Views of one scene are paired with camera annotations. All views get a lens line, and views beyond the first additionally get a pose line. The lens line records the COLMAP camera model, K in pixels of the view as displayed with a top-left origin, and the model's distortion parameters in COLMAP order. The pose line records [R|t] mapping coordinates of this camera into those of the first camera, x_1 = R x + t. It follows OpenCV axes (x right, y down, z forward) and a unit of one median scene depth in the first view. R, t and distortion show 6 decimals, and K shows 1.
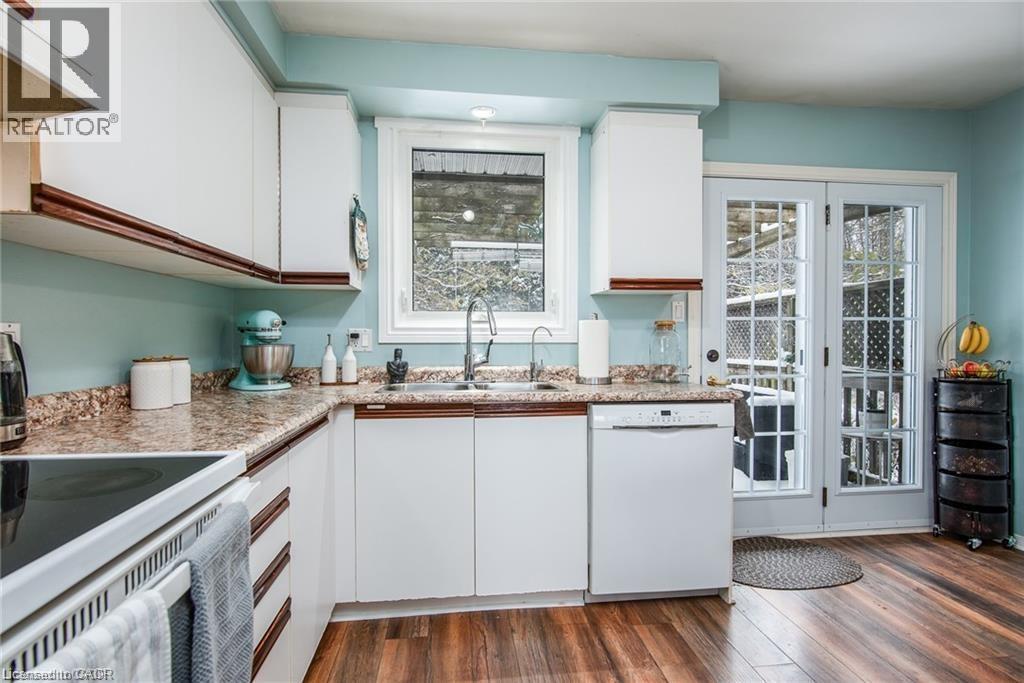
lens RADIAL K [[514.4, 0, 514.4], [0, 514.4, 343.6], [0, 0, 1]] dist [-0.003415, -0.002387]
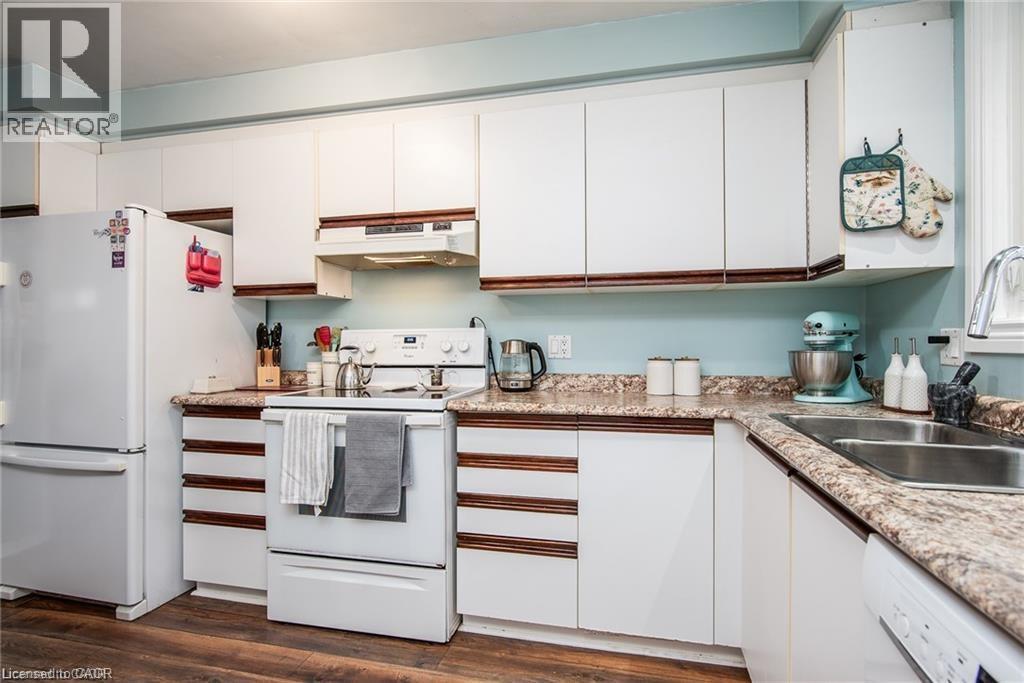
lens RADIAL K [[514.4, 0, 514.1], [0, 514.4, 343.0], [0, 0, 1]] dist [-0.003415, -0.002387]
pose [[-0.342513, 0.001610, -0.939512, 0.480921], [-0.010613, 0.999928, 0.005583, -0.009763], [0.939453, 0.011883, -0.342471, 0.750008]]
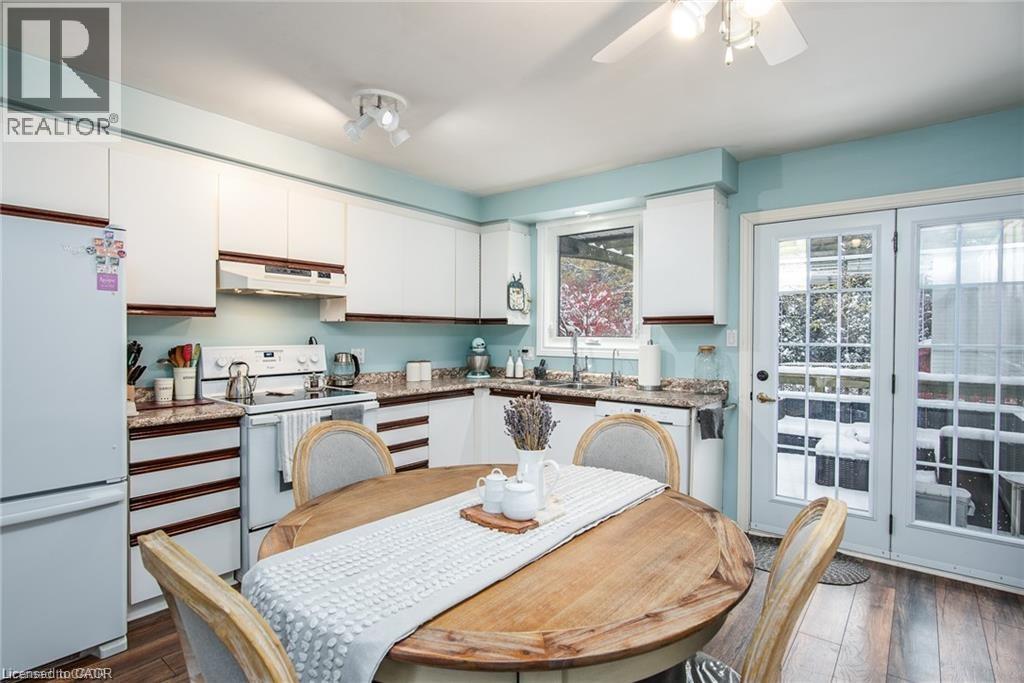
lens RADIAL K [[514.4, 0, 509.6], [0, 514.4, 342.3], [0, 0, 1]] dist [-0.003415, -0.002387]
pose [[0.701034, 0.016275, -0.712942, 0.927233], [-0.016948, 0.999837, 0.006160, -0.056586], [0.712927, 0.007764, 0.701196, -0.269337]]
